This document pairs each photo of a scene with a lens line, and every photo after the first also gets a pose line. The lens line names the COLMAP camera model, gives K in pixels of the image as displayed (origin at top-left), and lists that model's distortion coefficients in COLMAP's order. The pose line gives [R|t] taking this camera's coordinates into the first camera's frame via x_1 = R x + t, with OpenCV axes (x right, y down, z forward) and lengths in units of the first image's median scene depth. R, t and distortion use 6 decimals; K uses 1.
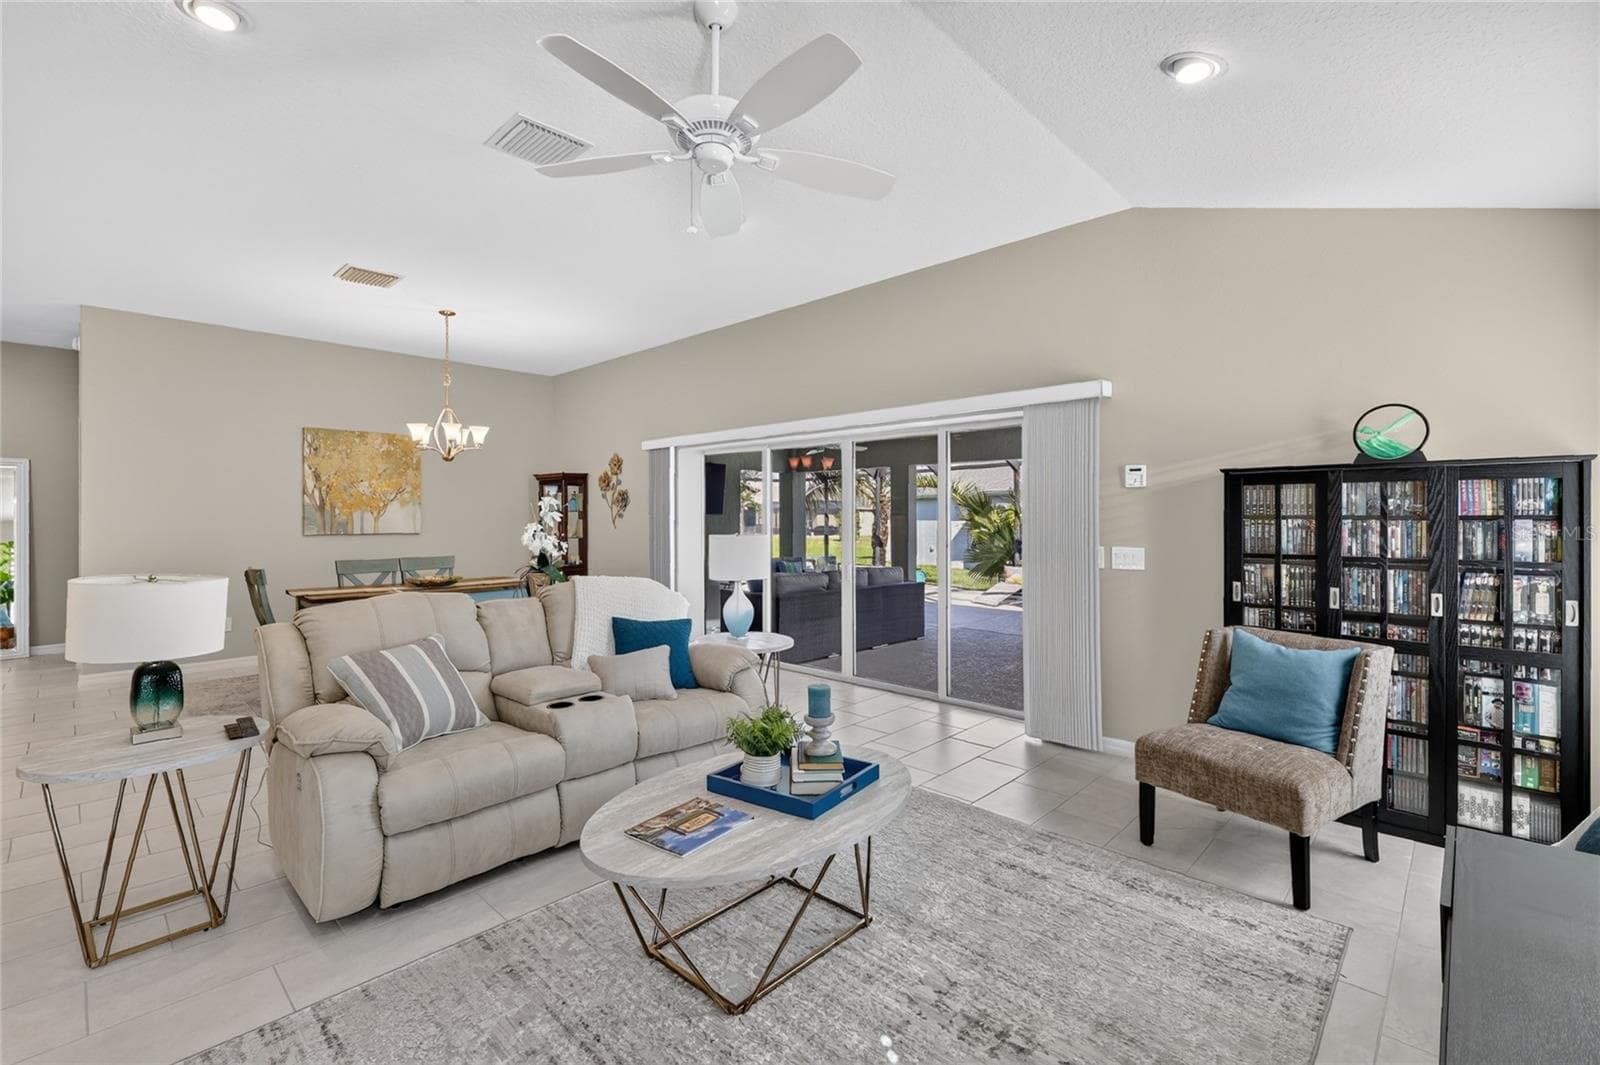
lens RADIAL K [[697.8, 0, 799.5], [0, 697.8, 518.2], [0, 0, 1]] dist [0.000785, -0.000315]
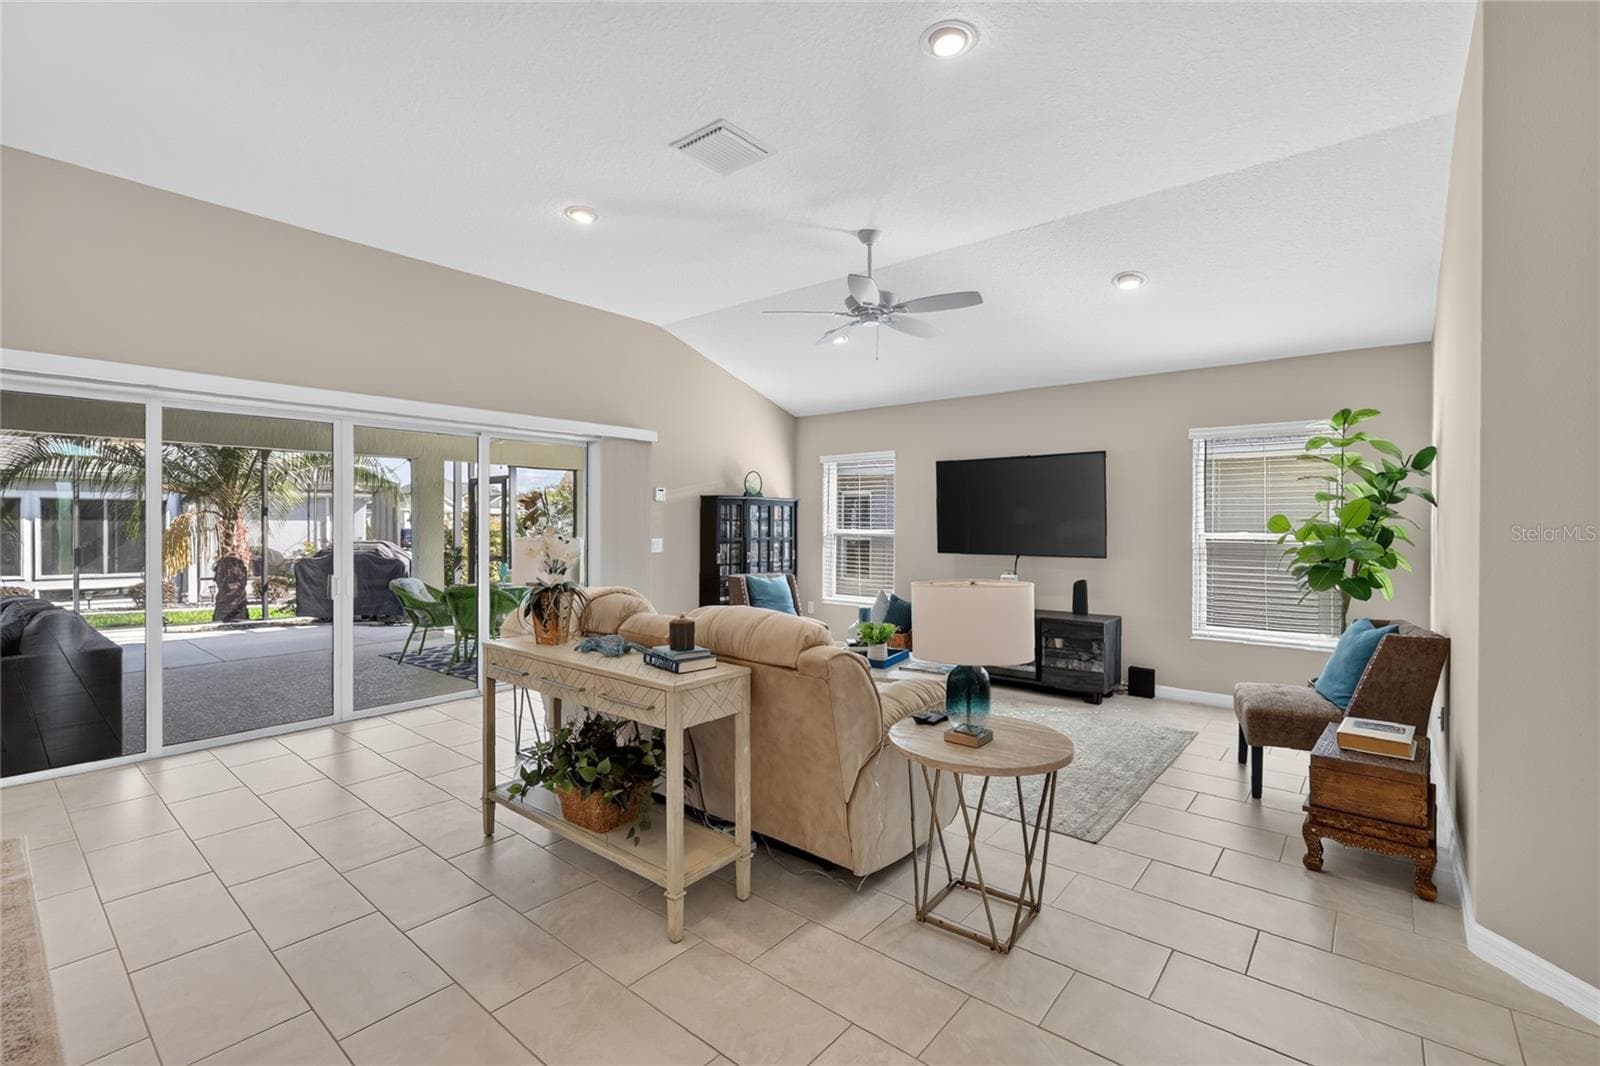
lens RADIAL K [[703.6, 0, 802.3], [0, 703.6, 535.5], [0, 0, 1]] dist [0.001111, 0.000037]
pose [[-0.077988, -0.024508, 0.996653, -0.674285], [-0.008016, 0.999681, 0.023955, -0.003748], [-0.996922, -0.006121, -0.078160, 0.455847]]
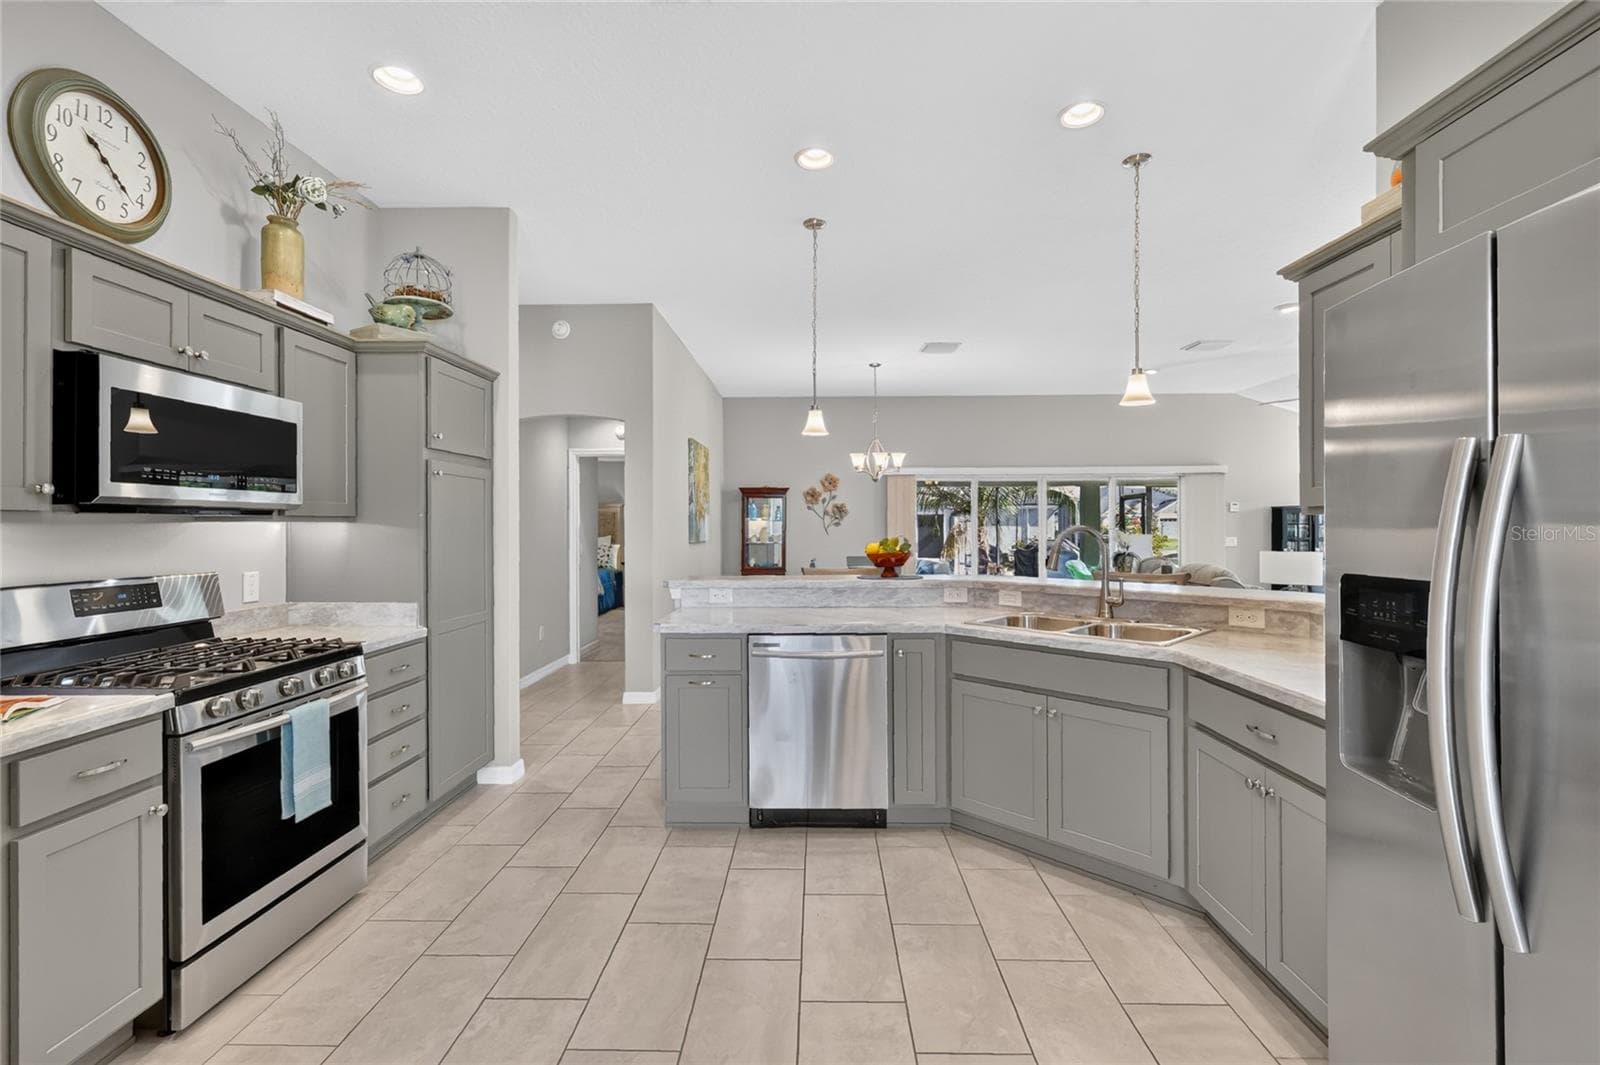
lens RADIAL K [[697.8, 0, 799.5], [0, 697.8, 518.2], [0, 0, 1]] dist [0.000785, -0.000315]
pose [[0.736951, 0.000661, 0.675945, -1.267806], [0.004276, 0.999975, -0.005639, -0.008743], [-0.675932, 0.007046, 0.736930, 0.143570]]
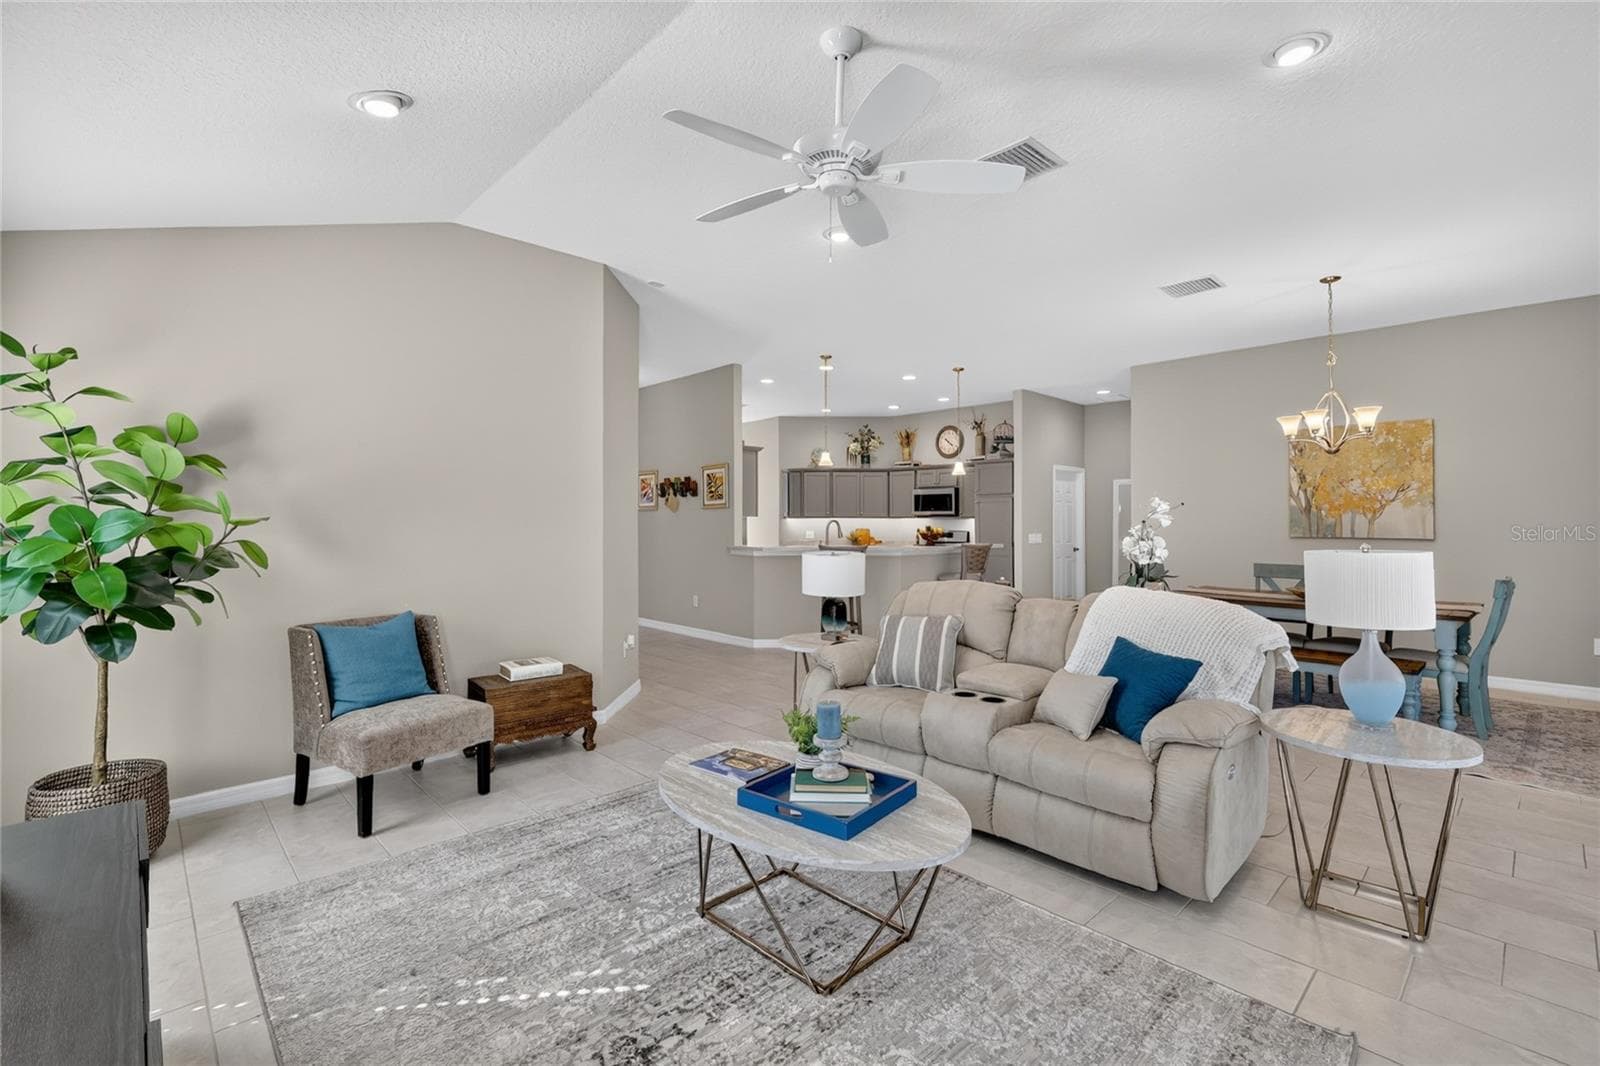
lens RADIAL K [[697.8, 0, 799.5], [0, 697.8, 518.7], [0, 0, 1]] dist [0.000785, -0.000315]
pose [[-0.031966, -0.000337, -0.999489, 0.312438], [-0.001963, 0.999998, -0.000275, -0.001251], [0.999487, 0.001953, -0.031967, 0.325747]]
